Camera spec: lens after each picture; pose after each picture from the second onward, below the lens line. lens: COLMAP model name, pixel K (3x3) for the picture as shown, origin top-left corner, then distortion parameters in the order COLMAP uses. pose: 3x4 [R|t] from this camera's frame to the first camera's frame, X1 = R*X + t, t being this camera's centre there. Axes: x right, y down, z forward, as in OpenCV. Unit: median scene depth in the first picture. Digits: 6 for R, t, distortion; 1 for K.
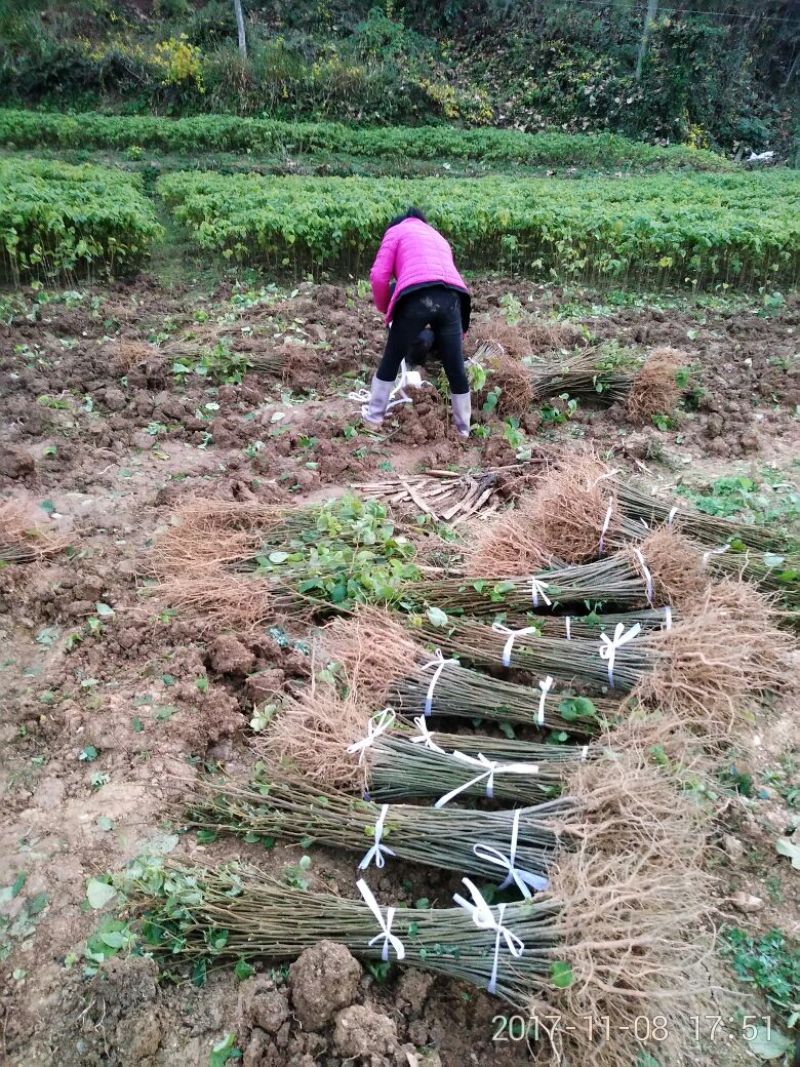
lens RADIAL K [[800.6, 0, 400.0], [0, 800.6, 533.5], [0, 0, 1]] dist [0.008394, -0.005908]
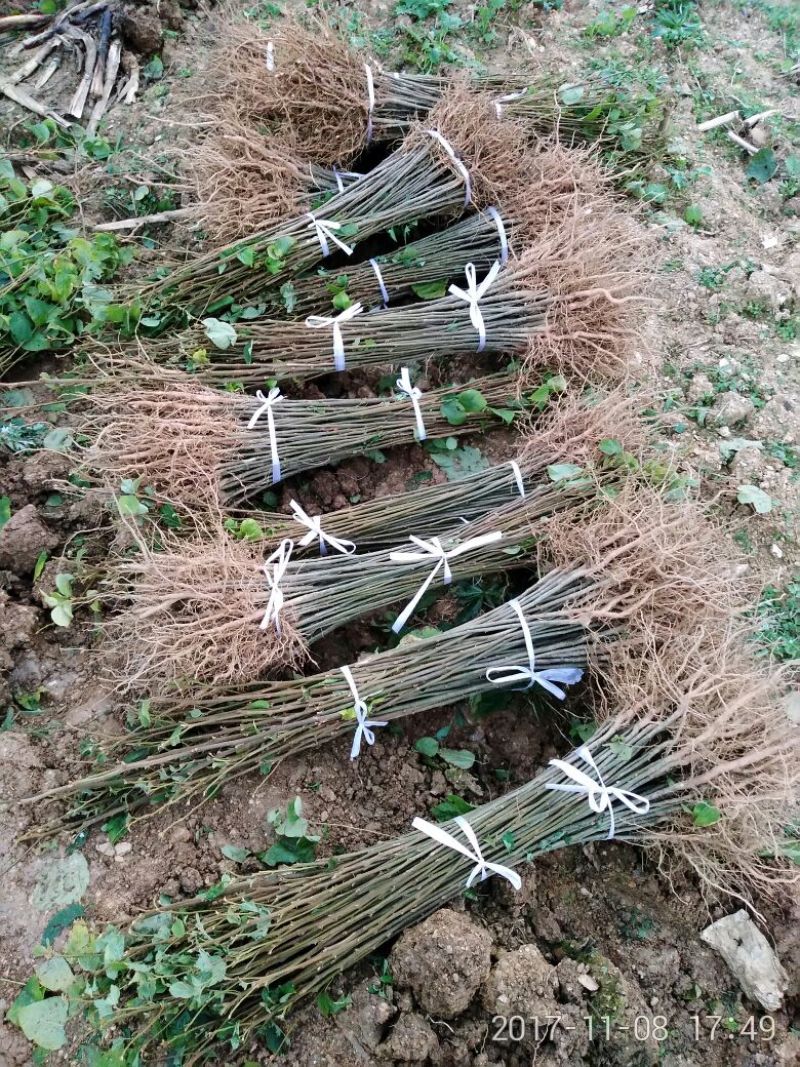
lens RADIAL K [[800.6, 0, 400.0], [0, 800.6, 533.5], [0, 0, 1]] dist [0.008394, -0.005908]
pose [[0.839291, -0.435439, 0.325551, -0.121289], [0.180323, 0.787842, 0.588888, -0.133477], [-0.512908, -0.435544, 0.739748, 0.380347]]
